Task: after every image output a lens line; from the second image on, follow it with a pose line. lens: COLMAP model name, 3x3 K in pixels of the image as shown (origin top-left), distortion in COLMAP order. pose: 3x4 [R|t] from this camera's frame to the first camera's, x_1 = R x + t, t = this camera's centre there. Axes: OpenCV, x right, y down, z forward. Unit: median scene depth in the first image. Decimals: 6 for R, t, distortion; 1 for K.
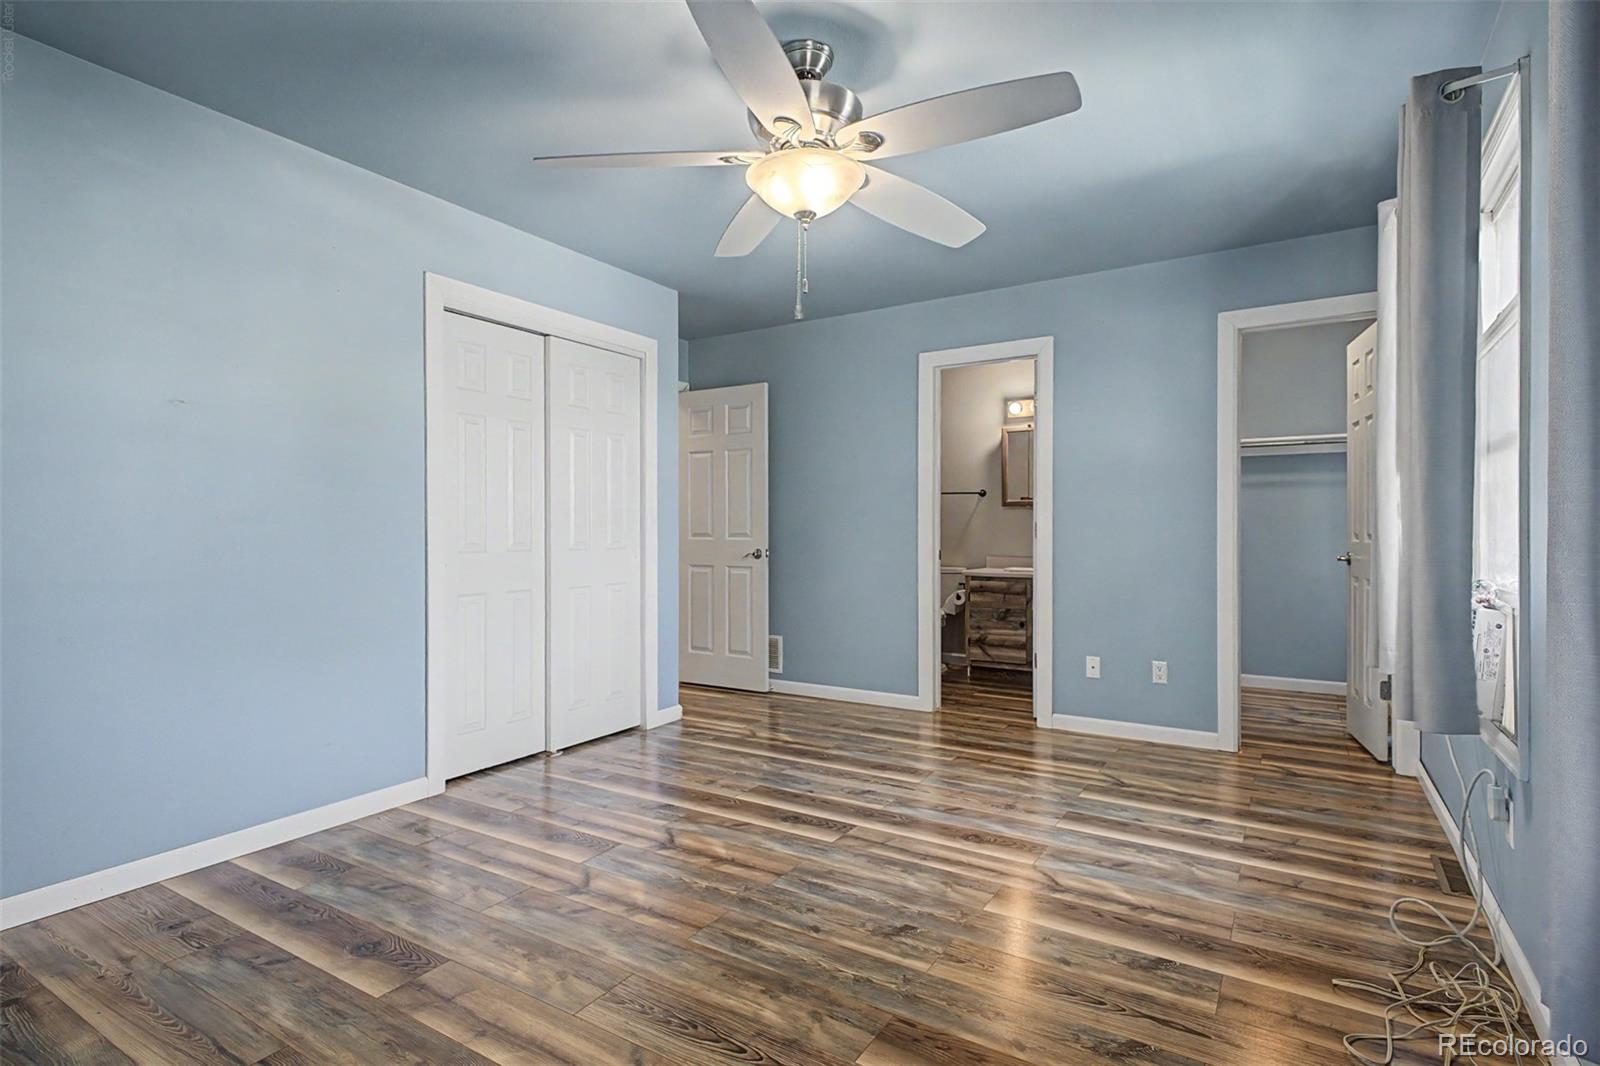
lens RADIAL K [[806.9, 0, 795.1], [0, 806.9, 526.3], [0, 0, 1]] dist [0.000410, 0.000141]
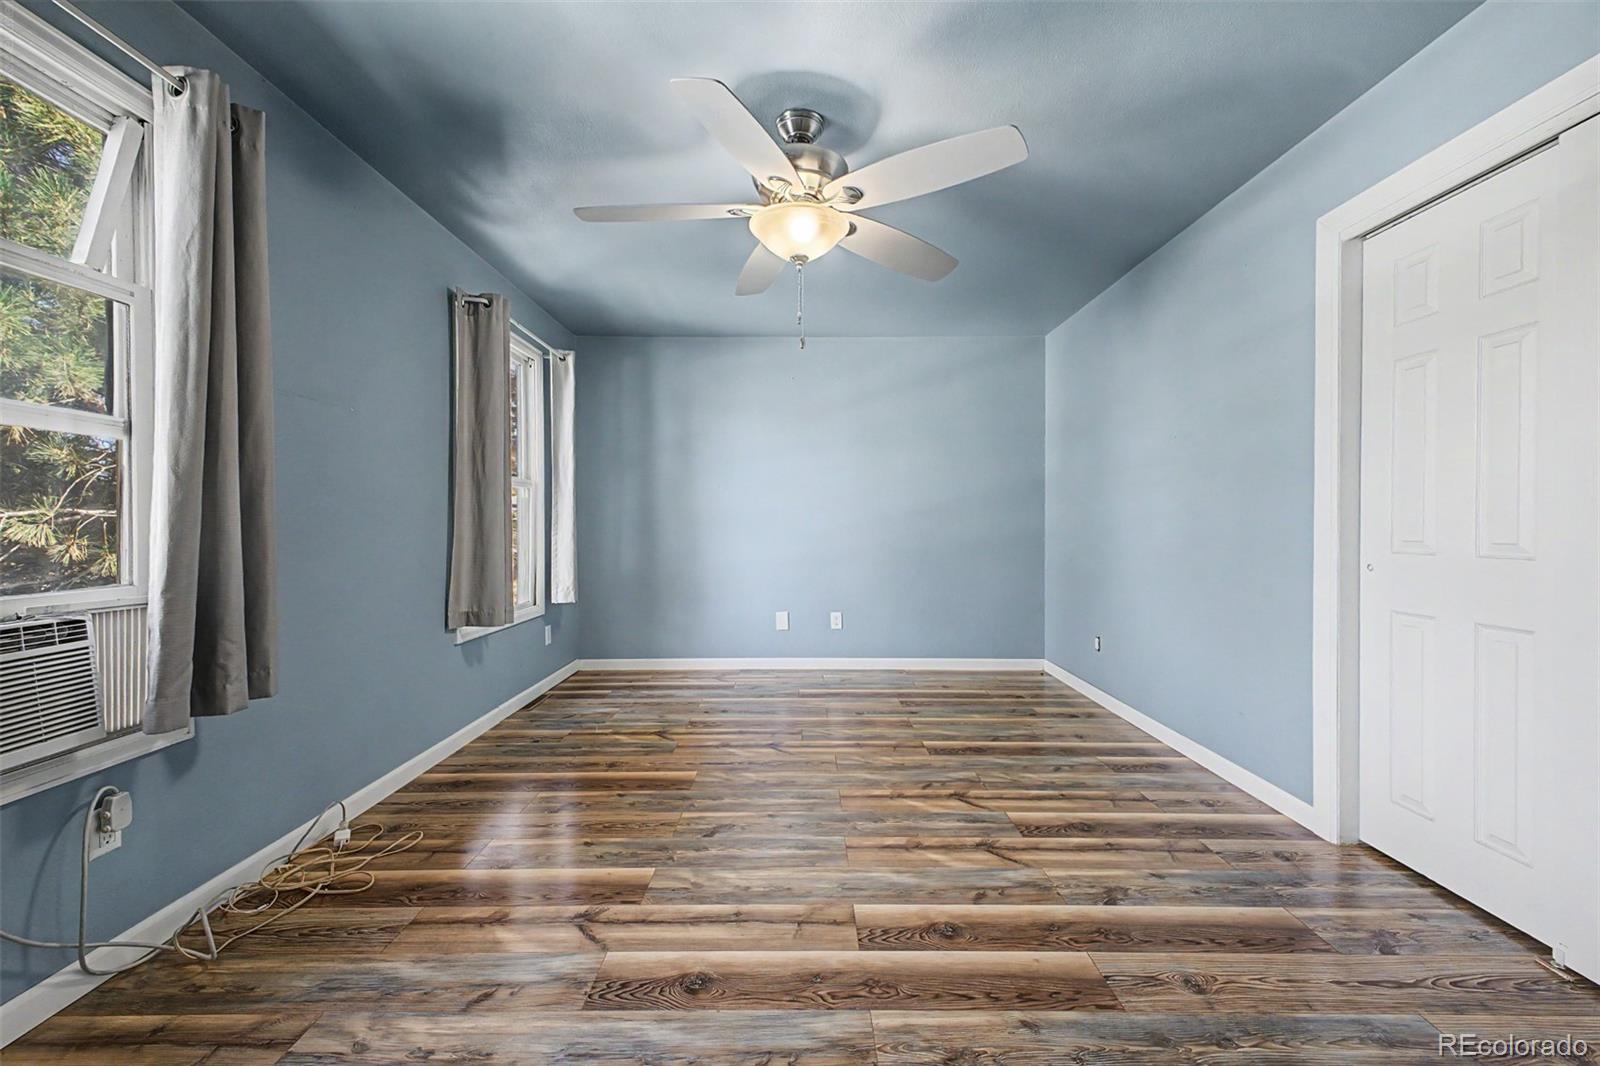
lens RADIAL K [[631.7, 0, 799.9], [0, 631.7, 529.2], [0, 0, 1]] dist [0.022965, -0.006861]
pose [[-0.846479, 0.010201, -0.532324, 0.421736], [0.005907, 0.999935, 0.009769, 0.004463], [0.532389, 0.005125, -0.846484, 1.480862]]
